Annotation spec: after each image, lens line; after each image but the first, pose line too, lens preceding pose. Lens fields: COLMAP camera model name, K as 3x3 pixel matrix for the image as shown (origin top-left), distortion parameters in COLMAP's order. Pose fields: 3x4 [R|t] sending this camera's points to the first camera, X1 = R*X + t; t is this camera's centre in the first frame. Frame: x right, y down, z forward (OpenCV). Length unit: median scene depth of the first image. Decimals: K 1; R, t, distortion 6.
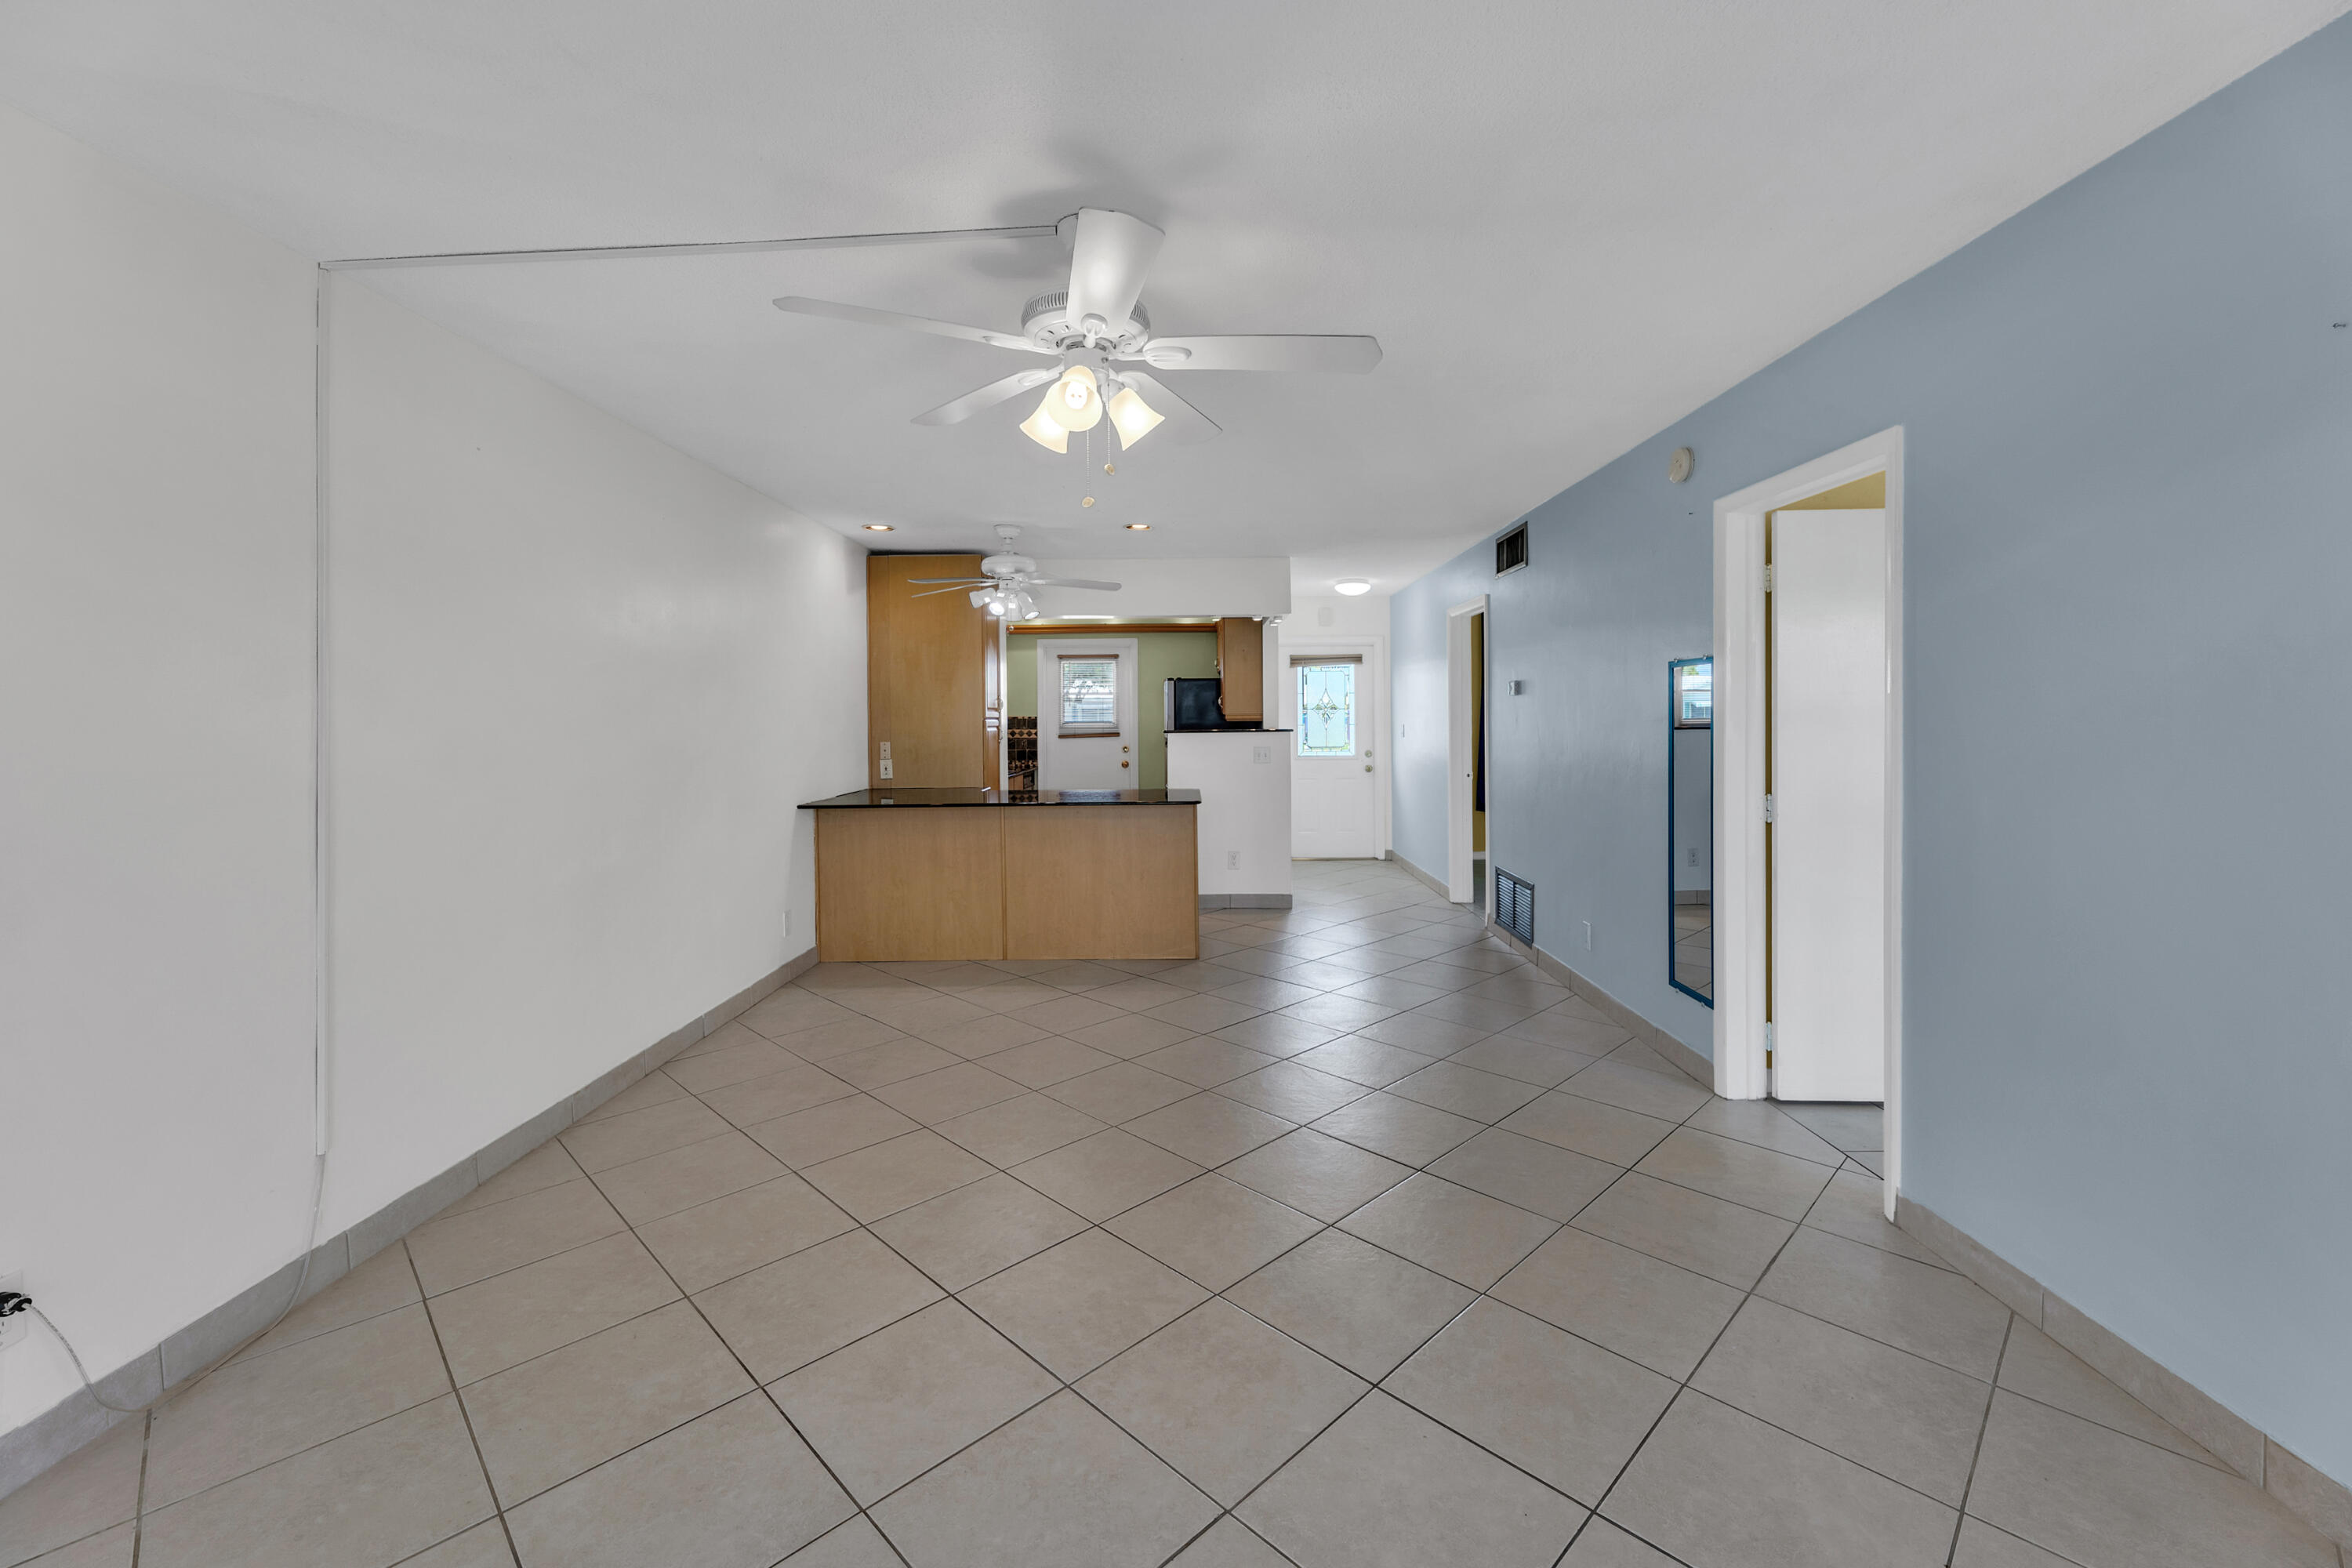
lens RADIAL K [[980.1, 0, 1179.7], [0, 980.1, 729.6], [0, 0, 1]] dist [0.000399, -0.000022]
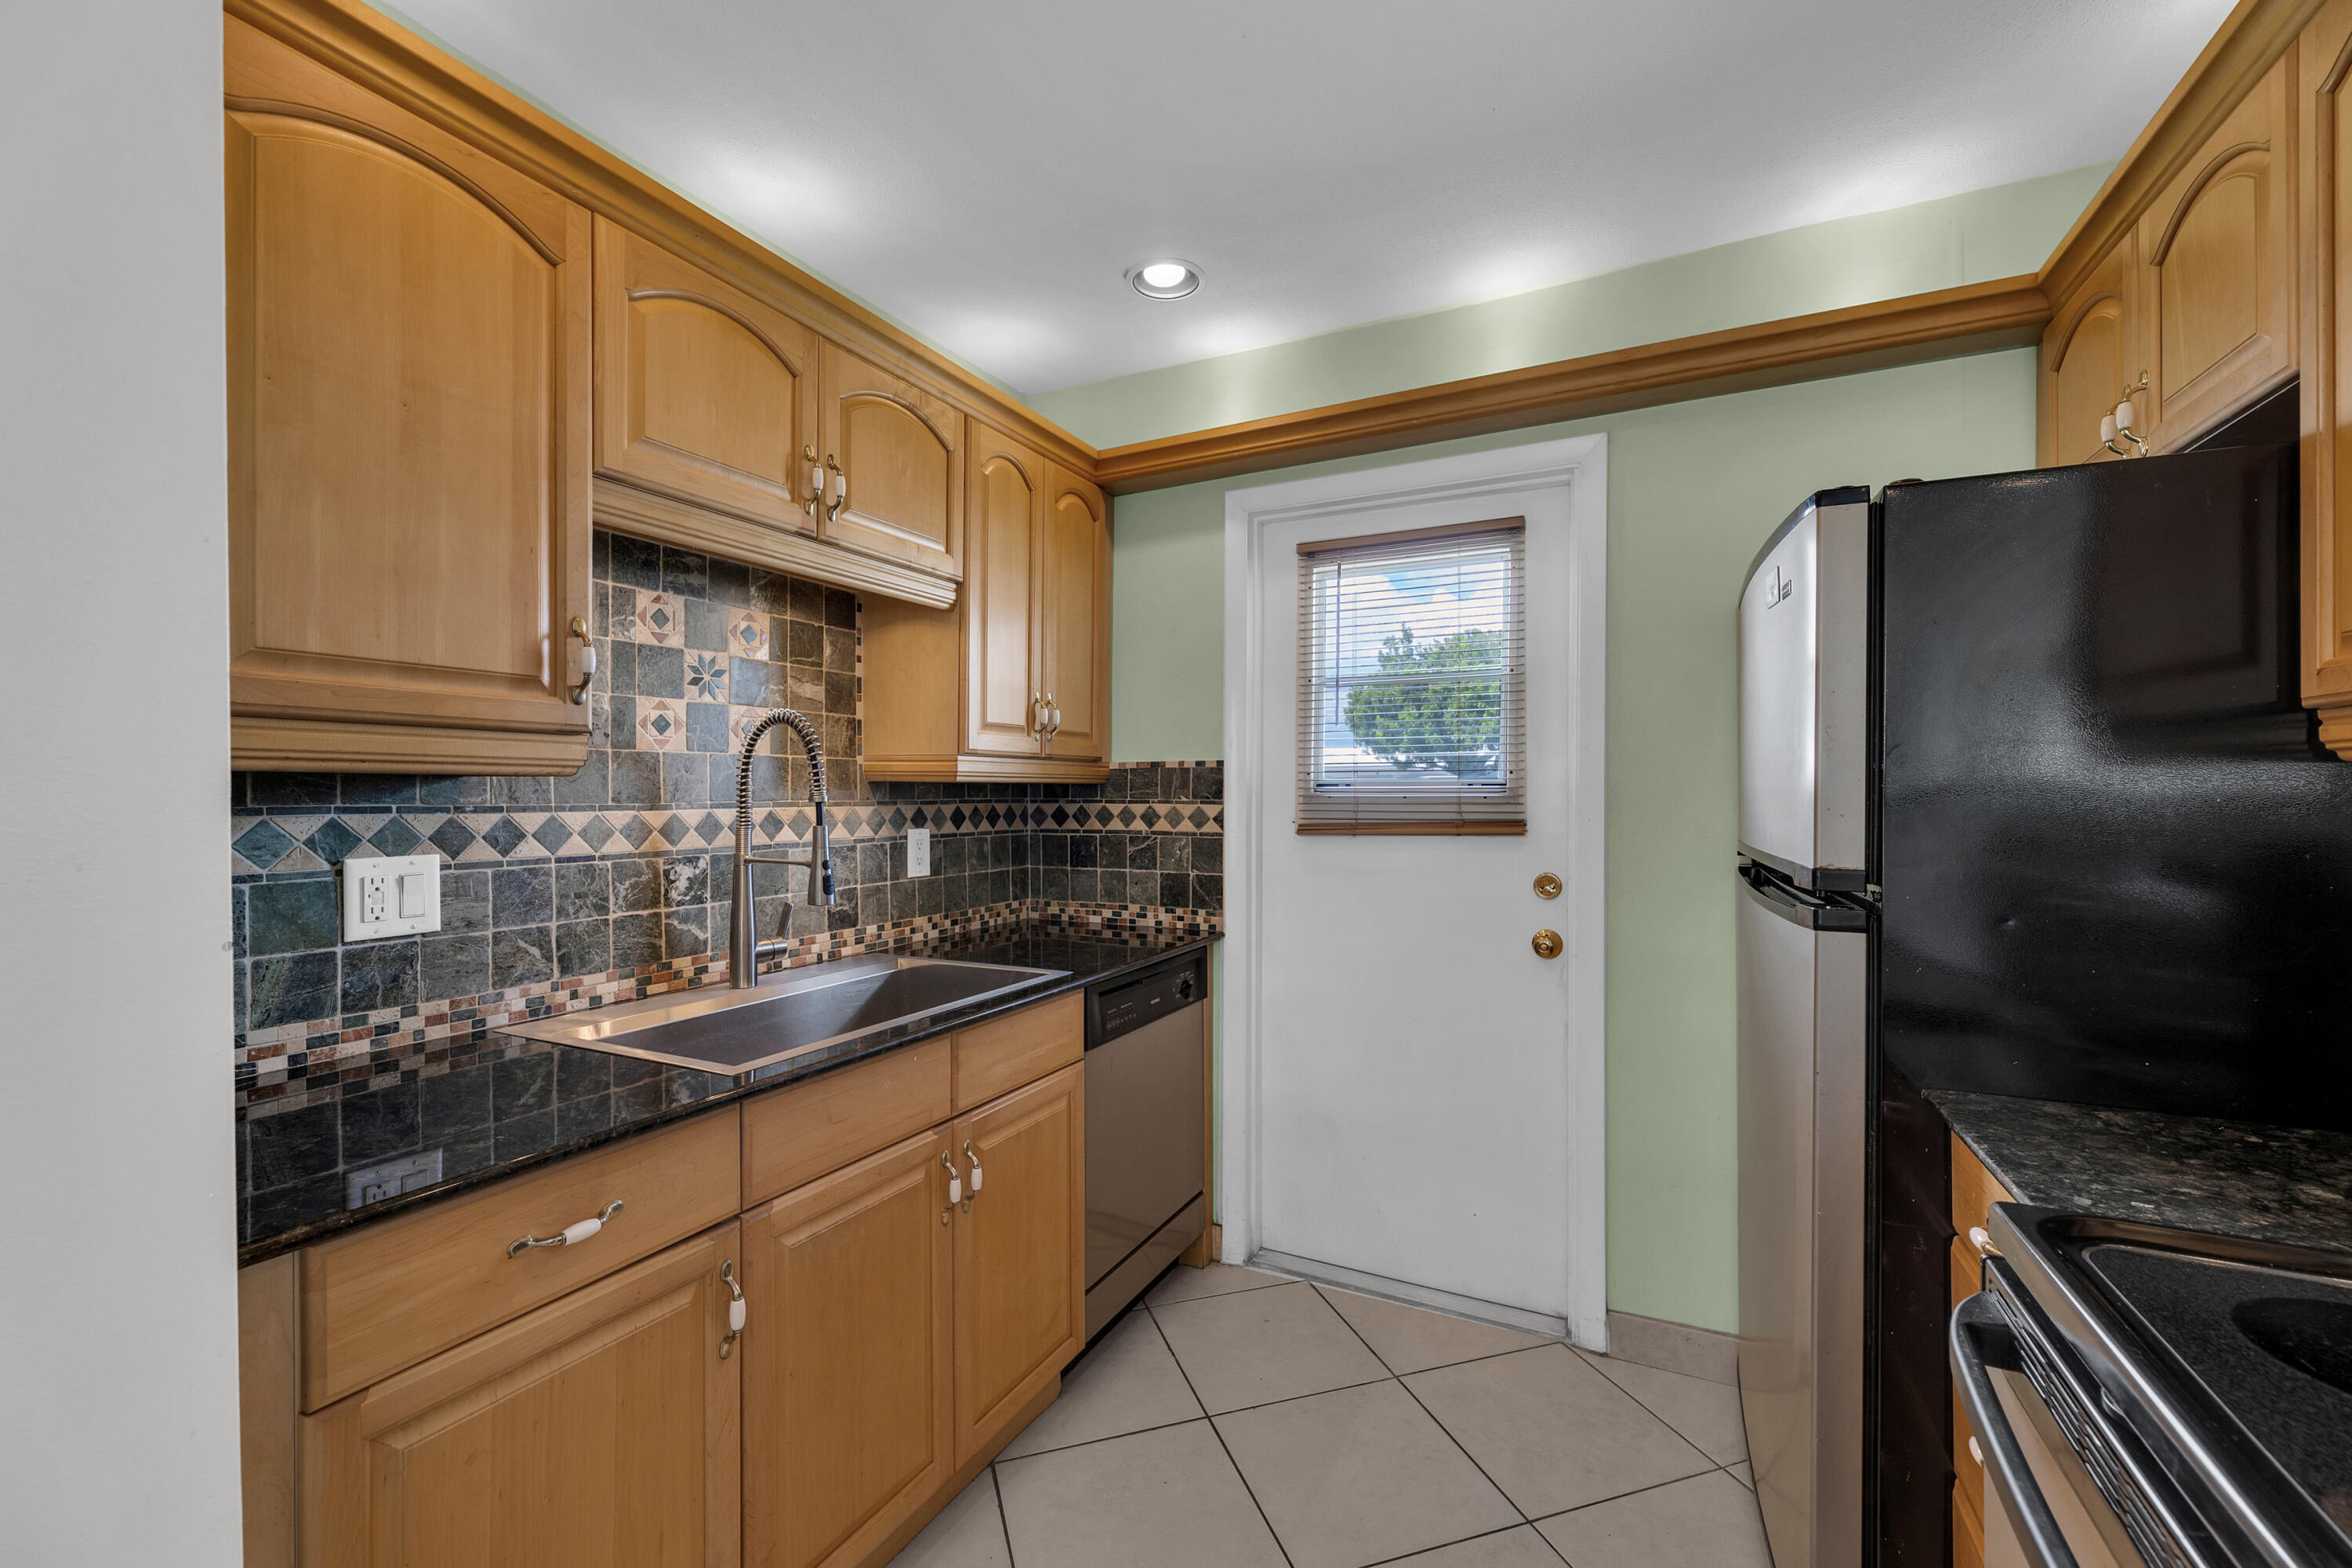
lens RADIAL K [[959.0, 0, 1167.9], [0, 959.0, 796.7], [0, 0, 1]] dist [-0.000044, -0.000234]
pose [[0.896792, 0.008111, -0.442377, -0.035194], [-0.010426, 0.999942, -0.002803, -0.001385], [0.442329, 0.007126, 0.896825, 0.758582]]
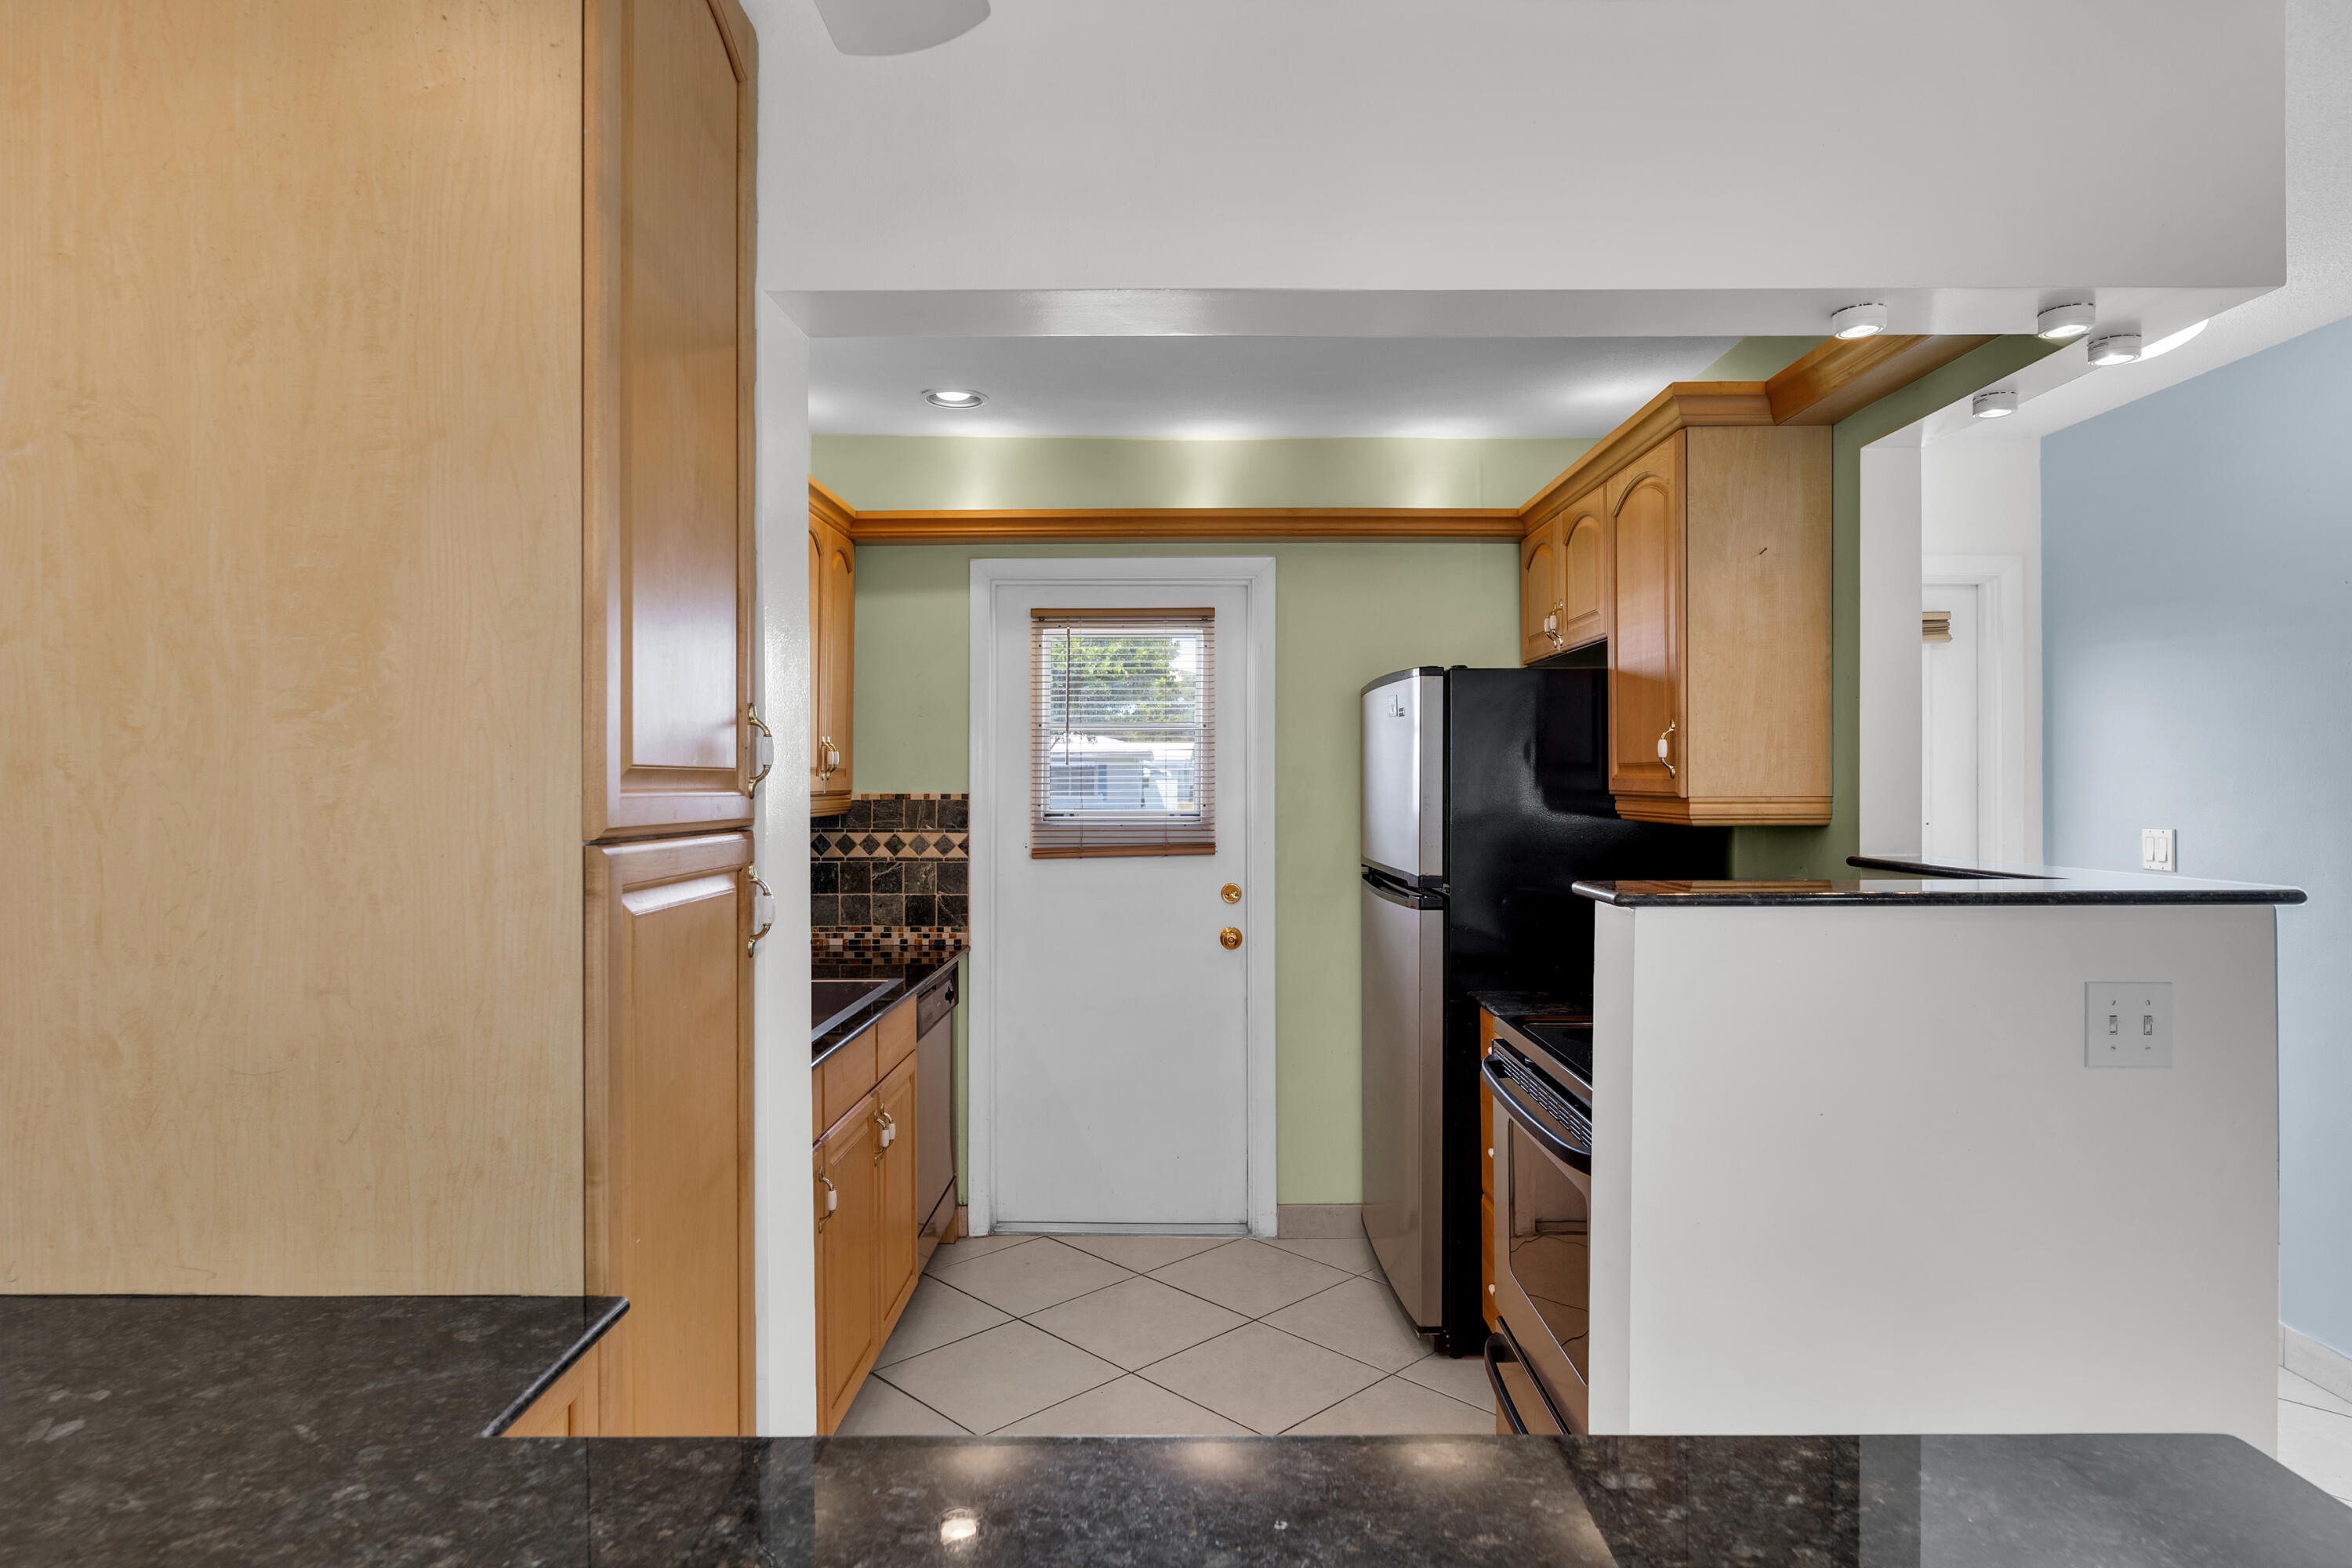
lens RADIAL K [[1306.8, 0, 1174.0], [0, 1306.8, 778.4], [0, 0, 1]] dist [0.001884, 0.000123]
pose [[0.999974, 0.006525, 0.003072, -0.079789], [-0.006485, 0.999899, -0.012680, -0.013612], [-0.003155, 0.012660, 0.999915, 0.575568]]
